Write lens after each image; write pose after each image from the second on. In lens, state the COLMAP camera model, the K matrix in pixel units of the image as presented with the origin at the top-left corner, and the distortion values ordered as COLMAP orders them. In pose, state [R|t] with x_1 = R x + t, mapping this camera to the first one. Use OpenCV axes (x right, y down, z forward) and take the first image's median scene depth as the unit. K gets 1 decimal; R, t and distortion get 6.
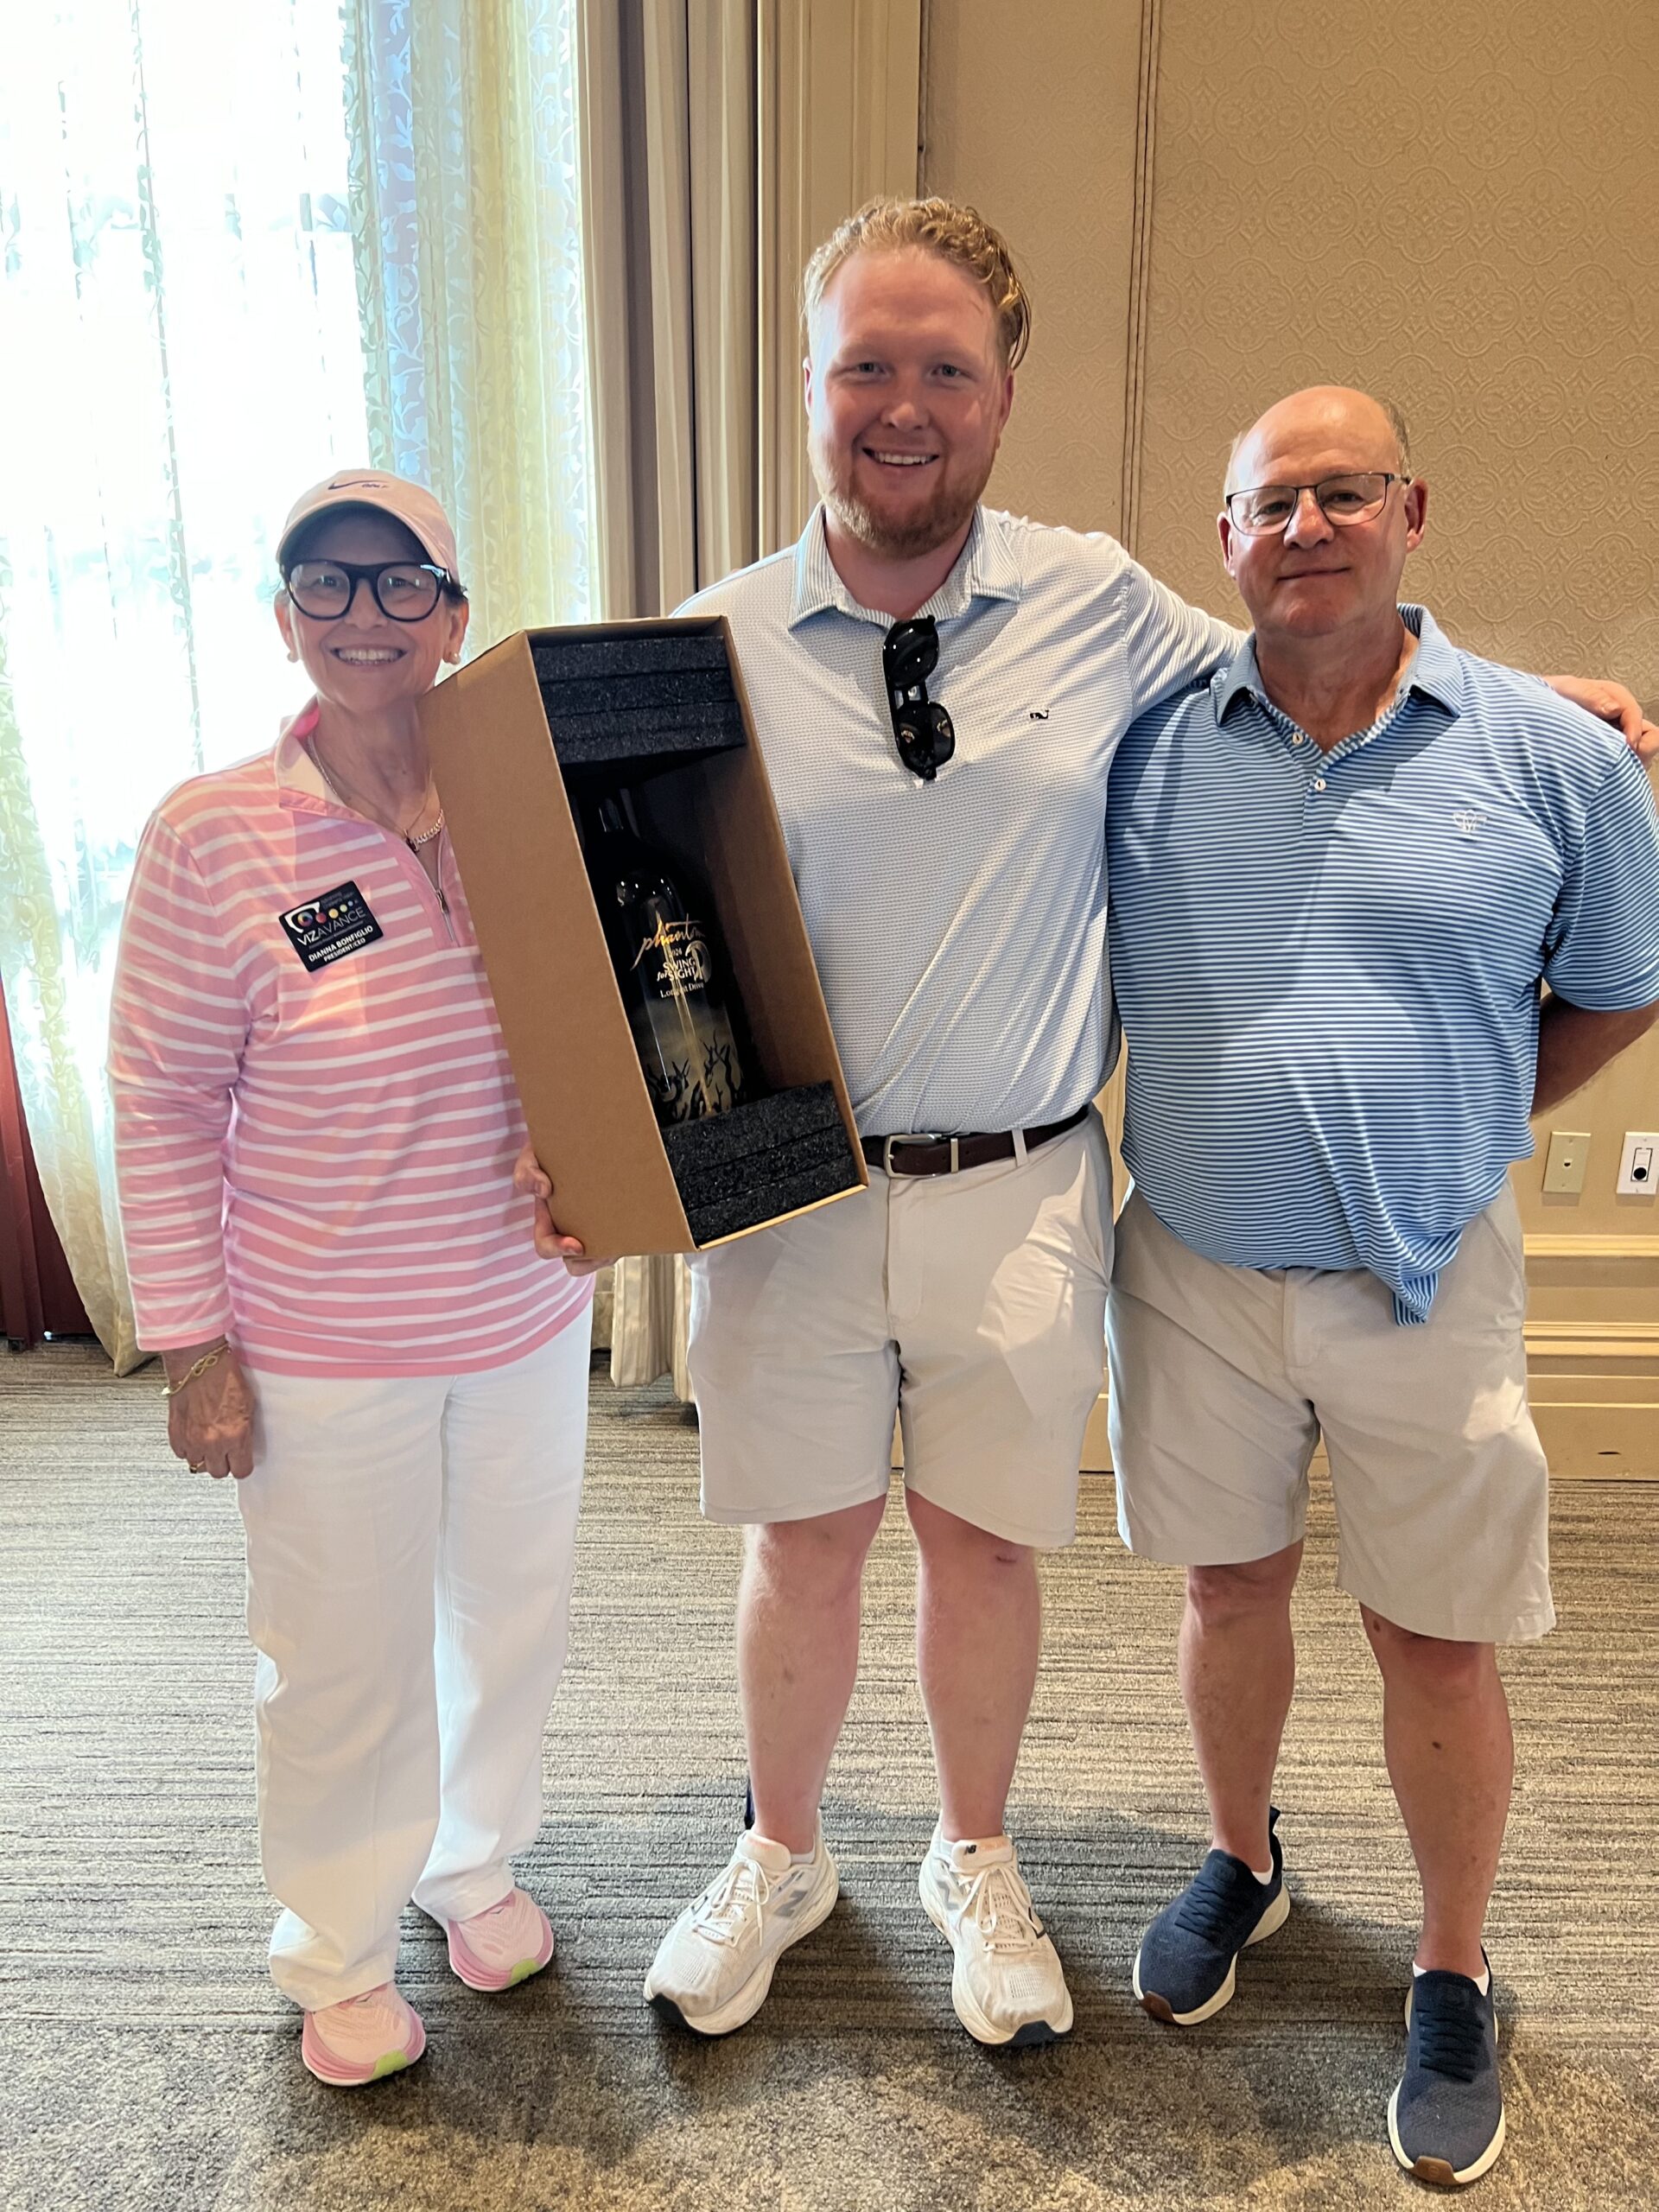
lens RADIAL K [[1667.6, 0, 820.3], [0, 1667.6, 1116.8], [0, 0, 1]] dist [0.039575, -0.040066]
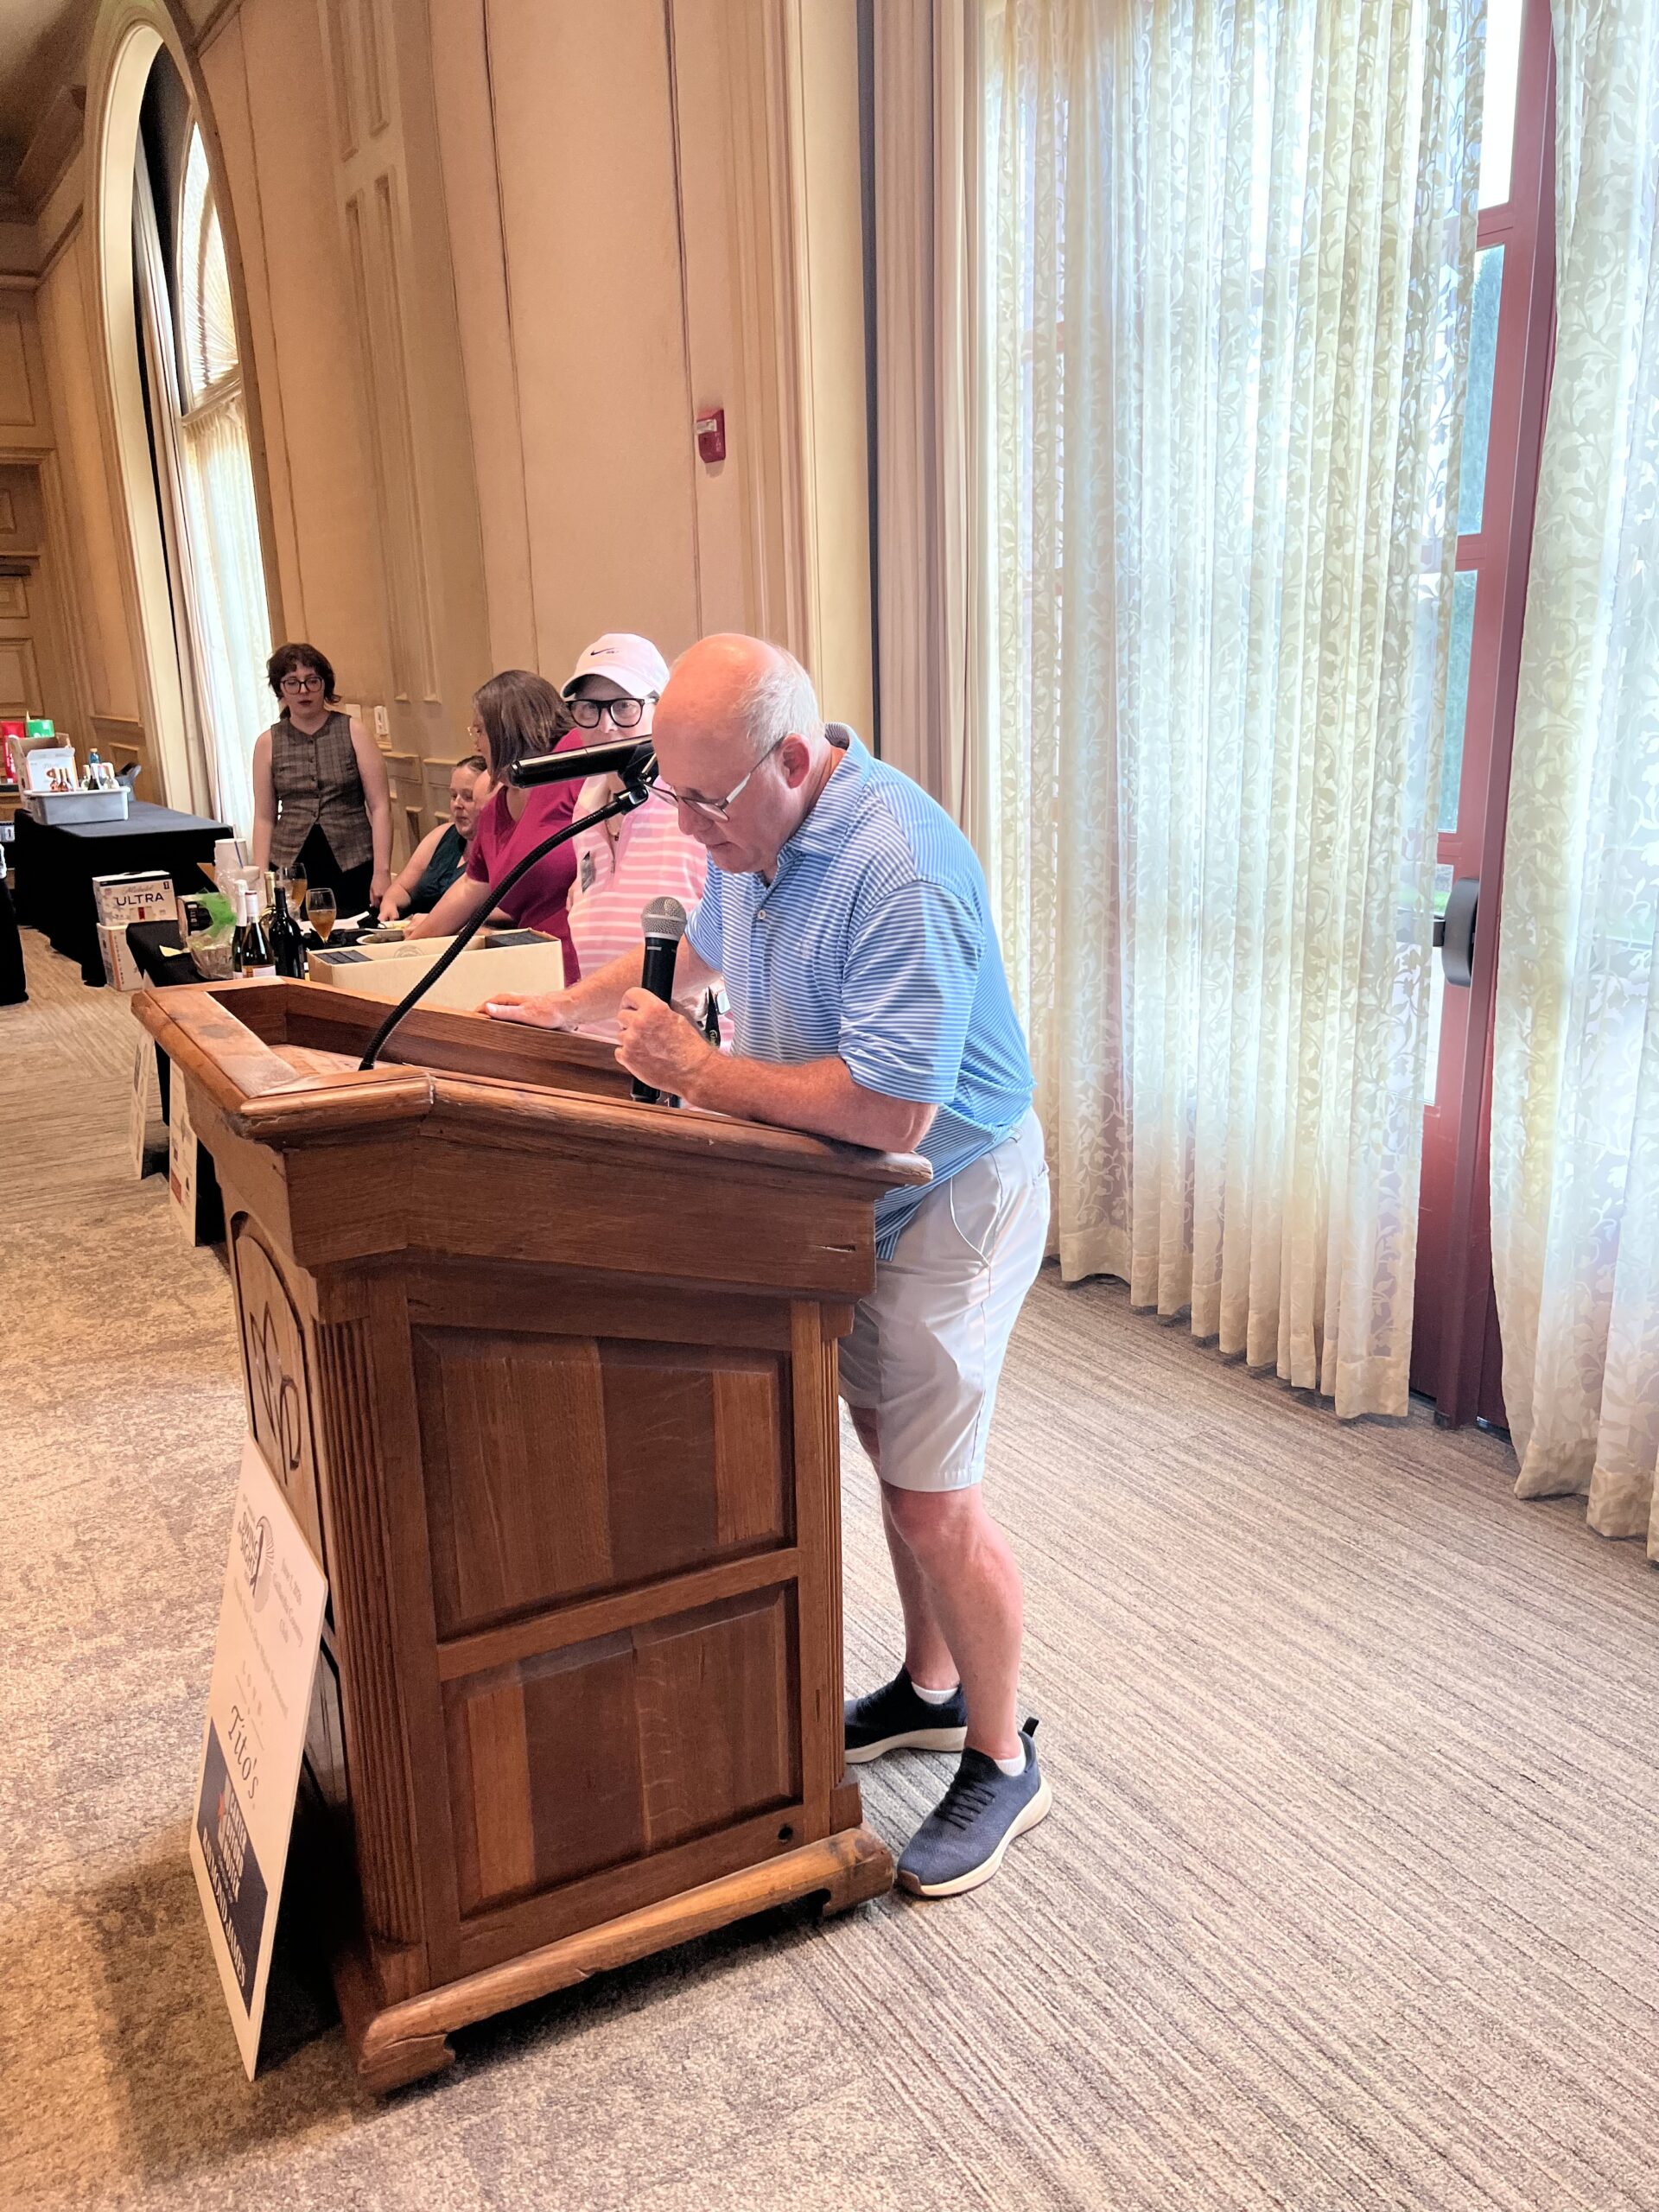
lens RADIAL K [[1665.5, 0, 842.3], [0, 1665.5, 1129.2], [0, 0, 1]] dist [0.039270, -0.048169]
pose [[0.542774, 0.214052, -0.812144, 0.105801], [-0.200868, 0.971999, 0.121939, -0.110903], [0.815505, 0.096949, 0.570573, 0.277137]]
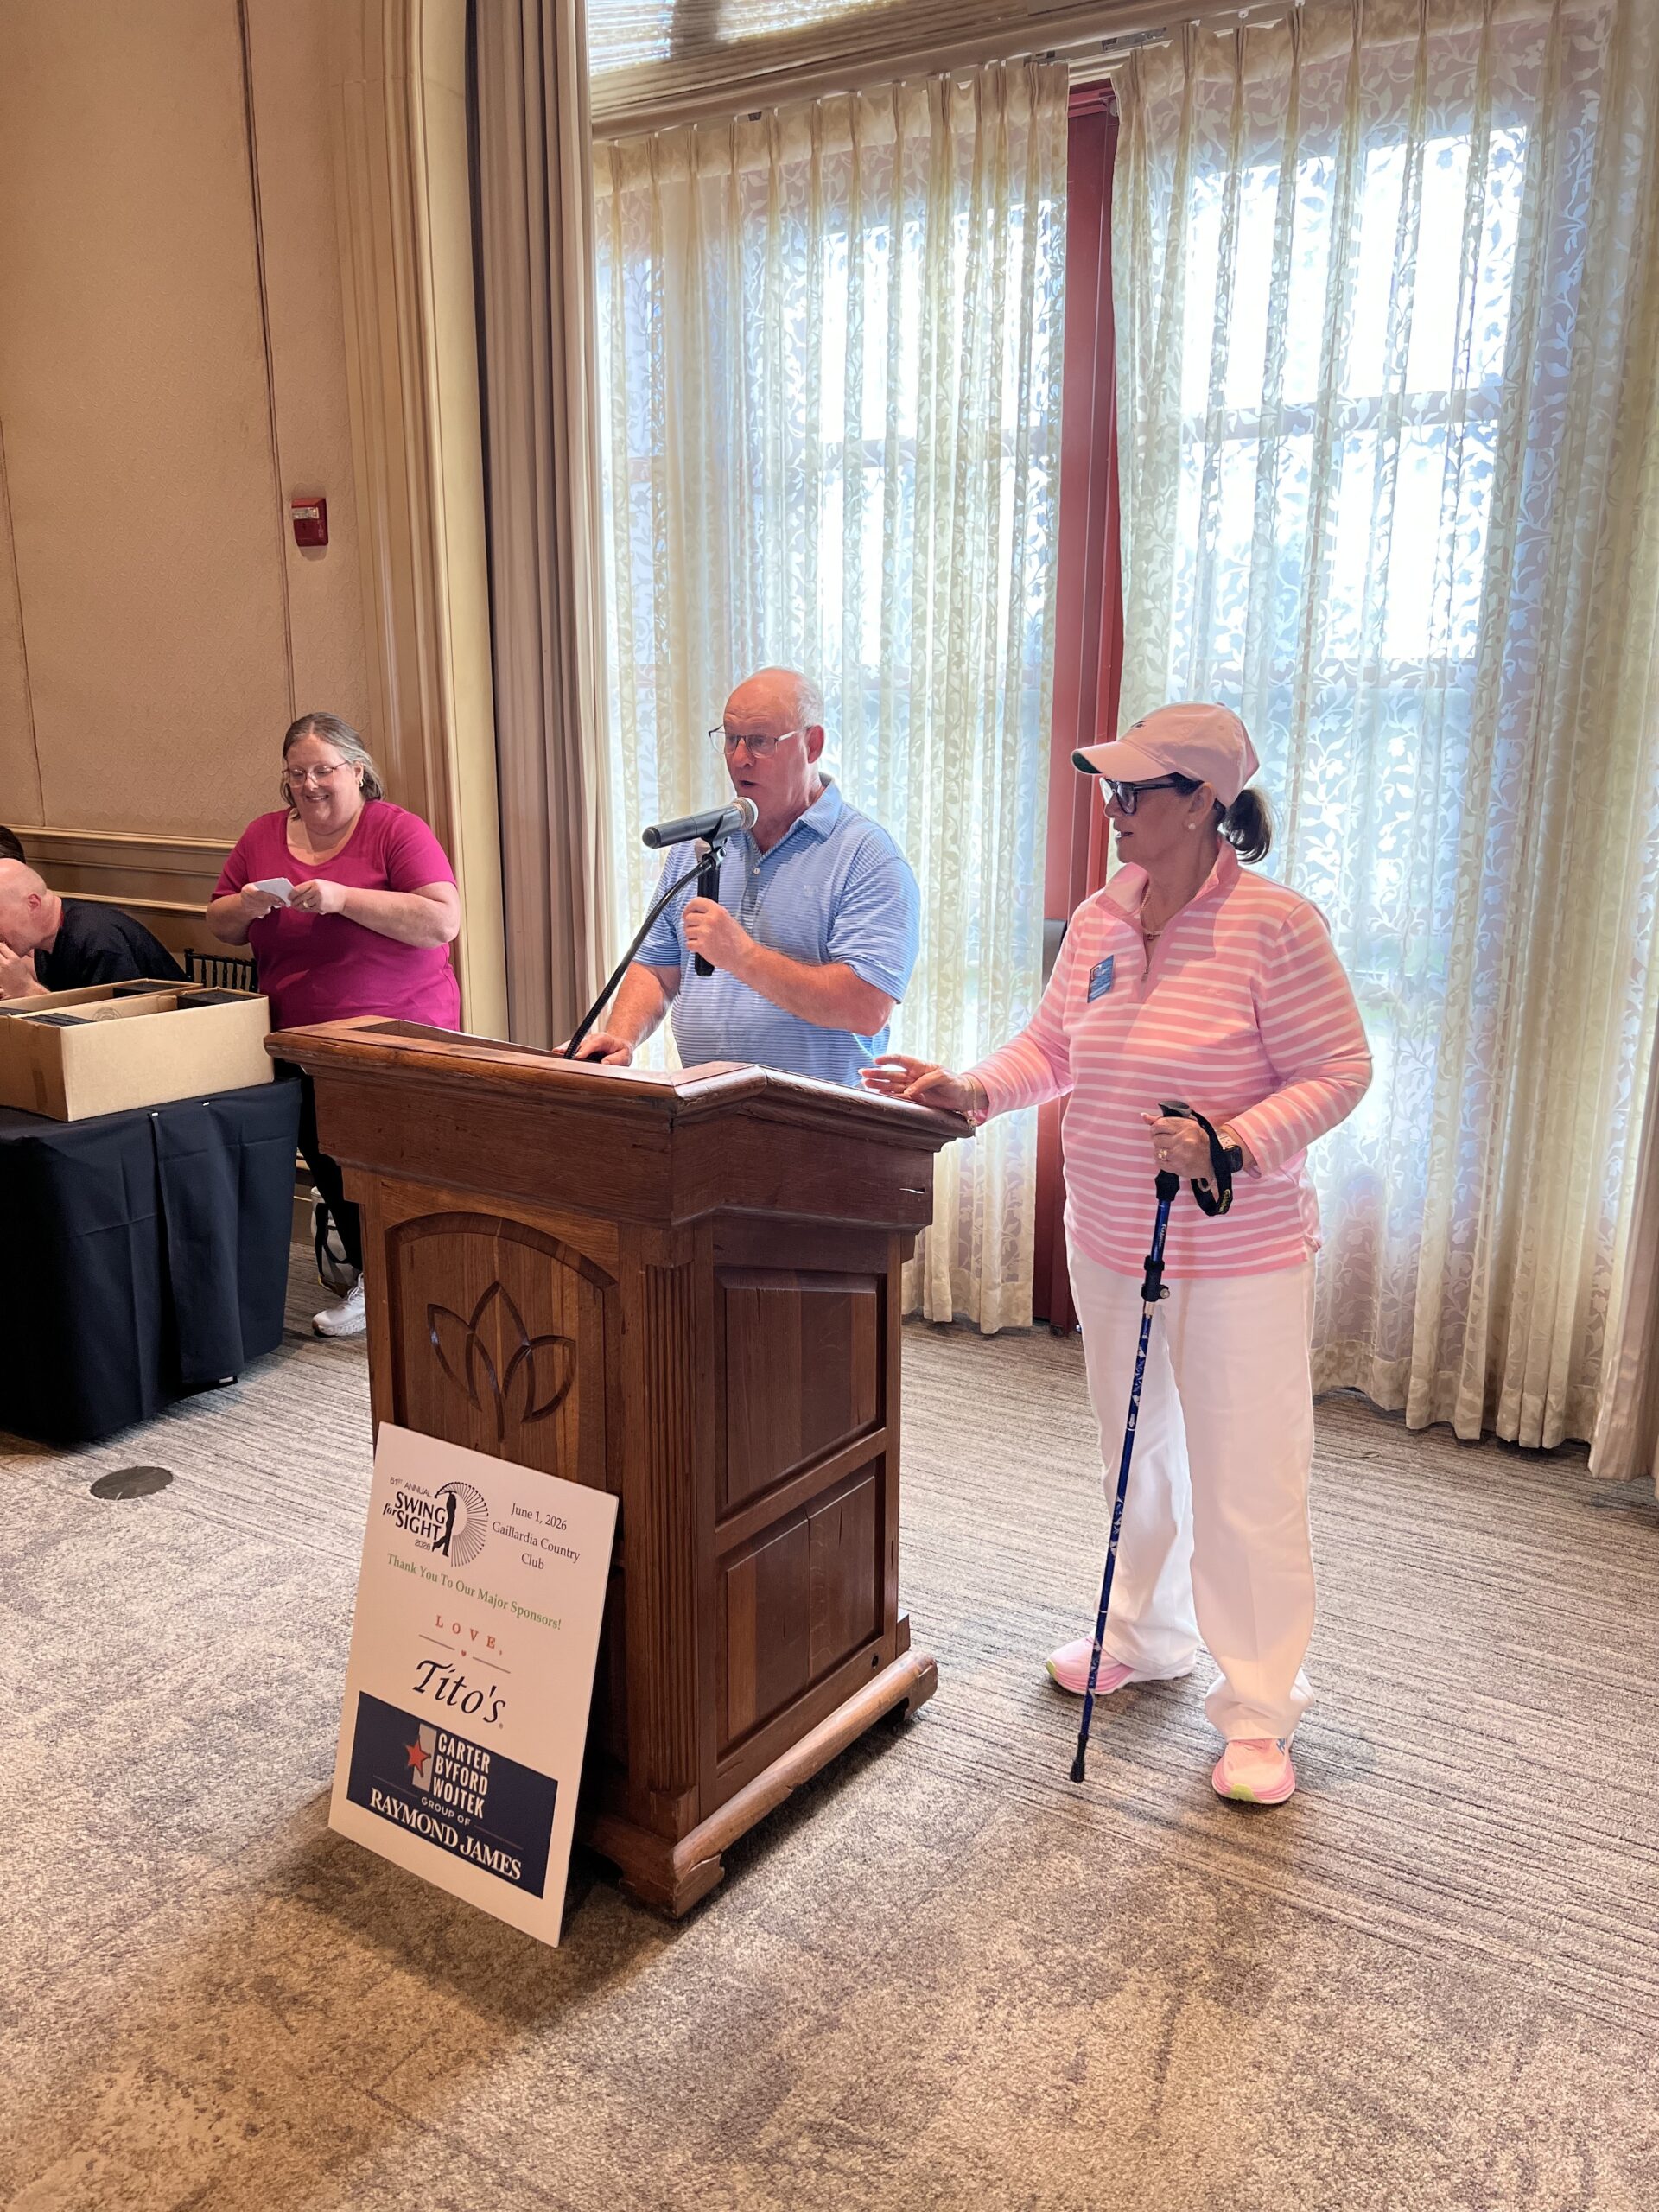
lens RADIAL K [[1659.6, 0, 845.6], [0, 1659.6, 1121.3], [0, 0, 1]] dist [0.047277, -0.055576]
pose [[0.866090, 0.121346, -0.484937, -0.067055], [-0.138895, 0.990307, -0.000261, 0.008435], [0.480205, 0.067581, 0.874549, -0.230925]]
